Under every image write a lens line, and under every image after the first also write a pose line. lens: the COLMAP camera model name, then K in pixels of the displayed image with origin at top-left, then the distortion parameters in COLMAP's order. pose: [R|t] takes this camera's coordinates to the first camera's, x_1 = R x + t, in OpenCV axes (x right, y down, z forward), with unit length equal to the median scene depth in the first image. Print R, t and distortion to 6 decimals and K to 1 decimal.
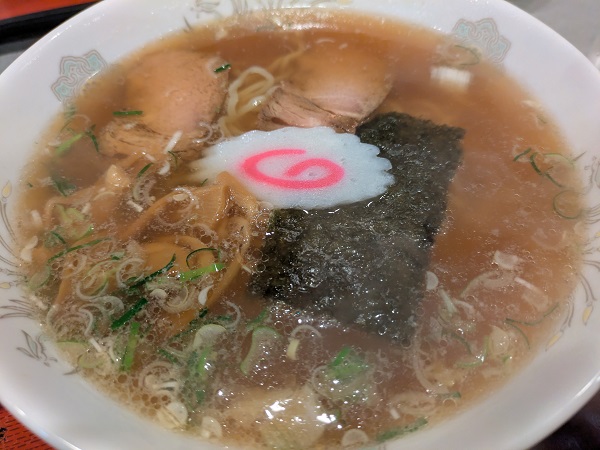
lens RADIAL K [[438.0, 0, 299.6], [0, 438.0, 224.8], [0, 0, 1]] dist [-0.030663, -0.023338]
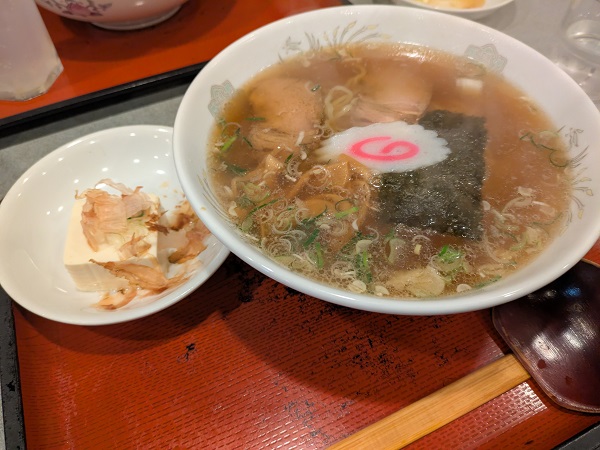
lens RADIAL K [[438.0, 0, 300.6], [0, 438.0, 224.9], [0, 0, 1]] dist [-0.030663, -0.023338]
pose [[0.994733, -0.083431, 0.059549, -0.455121], [0.085758, 0.995605, -0.037646, 0.183461], [-0.056146, 0.042555, 0.997515, -0.544068]]
